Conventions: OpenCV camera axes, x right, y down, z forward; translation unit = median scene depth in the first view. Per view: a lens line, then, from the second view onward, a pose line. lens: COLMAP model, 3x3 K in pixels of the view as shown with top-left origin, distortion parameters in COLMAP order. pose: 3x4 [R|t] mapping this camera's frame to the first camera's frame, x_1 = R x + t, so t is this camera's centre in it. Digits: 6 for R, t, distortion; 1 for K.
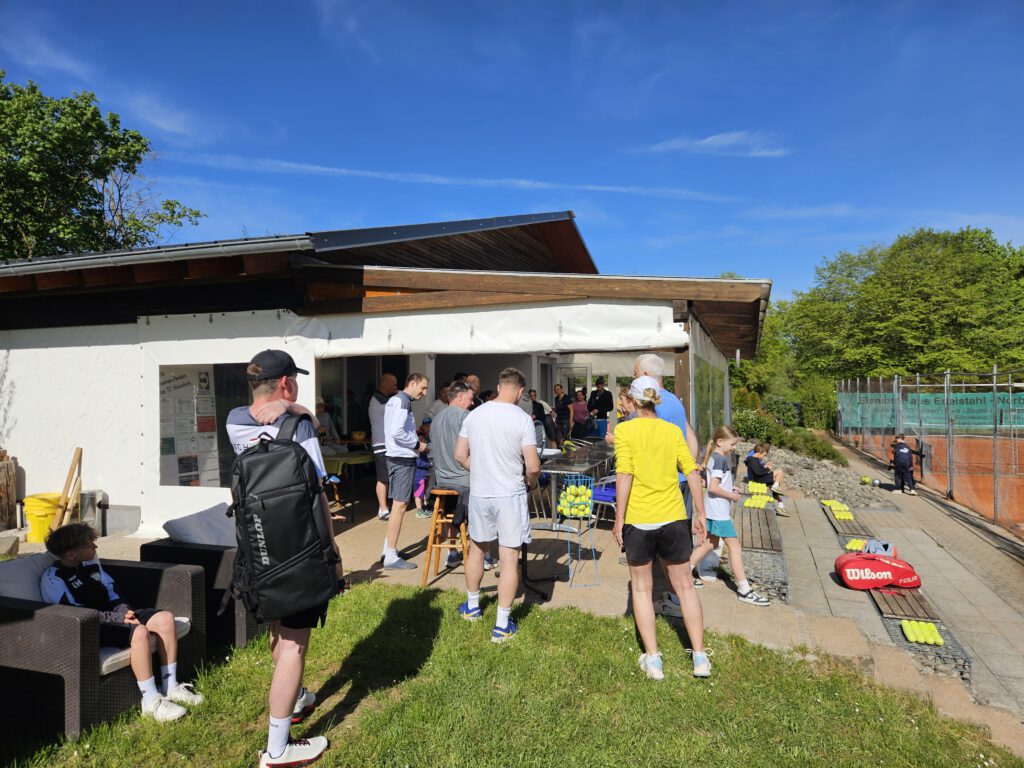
lens RADIAL K [[685.1, 0, 515.4], [0, 685.1, 390.1], [0, 0, 1]] dist [0.067332, -0.052597]
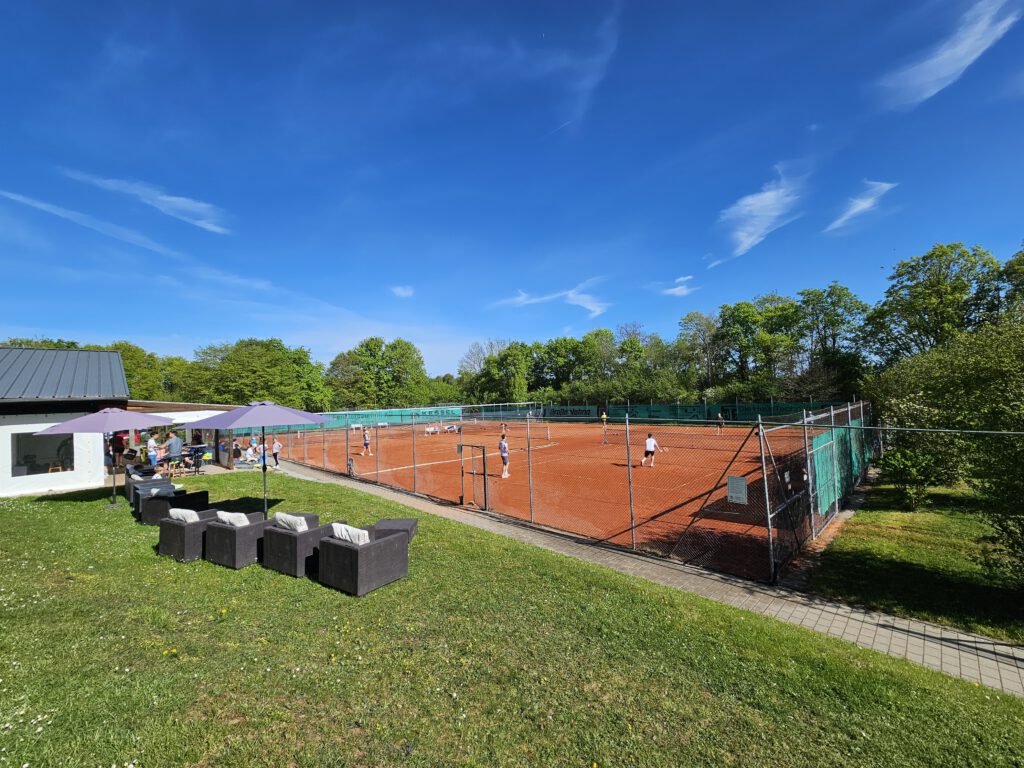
lens RADIAL K [[422.1, 0, 509.5], [0, 422.1, 382.1], [0, 0, 1]] dist [-0.000714, -0.001009]
pose [[0.460086, 0.025804, 0.887499, -0.193594], [0.030588, 0.998524, -0.044889, -0.019444], [-0.887347, 0.047800, 0.458617, -0.280028]]
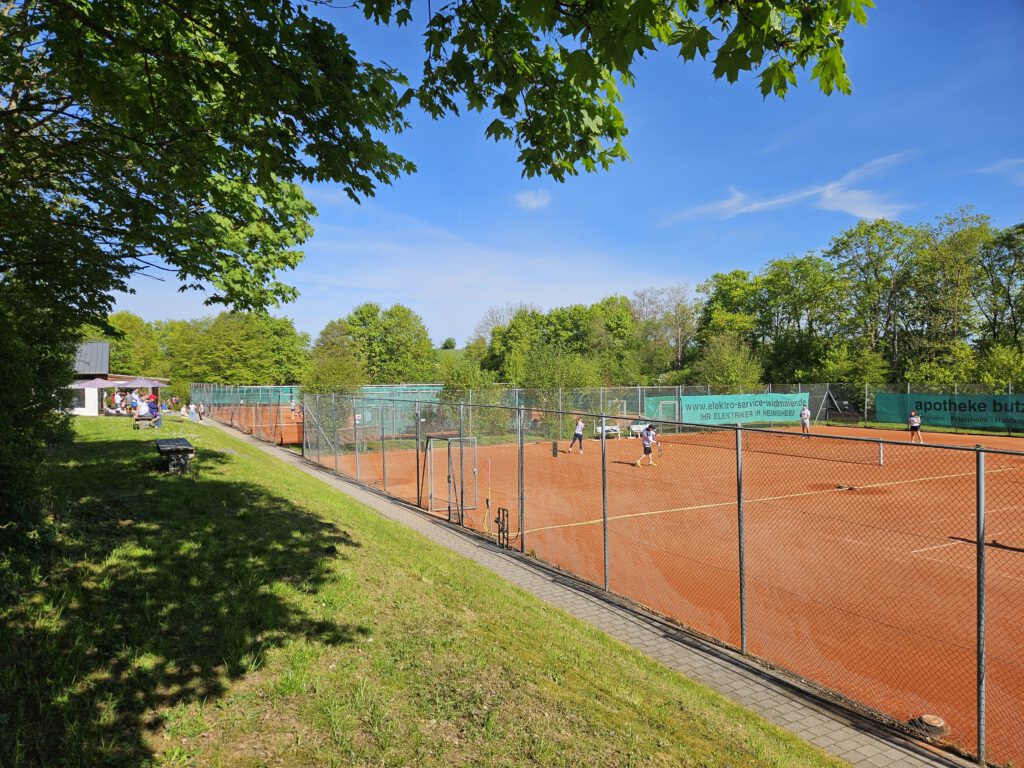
lens RADIAL K [[685.1, 0, 508.7], [0, 685.1, 382.5], [0, 0, 1]] dist [0.067332, -0.052597]
pose [[0.670038, -0.000303, 0.742327, -0.441682], [-0.002334, 0.999994, 0.002515, -0.021071], [-0.742324, -0.003418, 0.670033, -1.110808]]
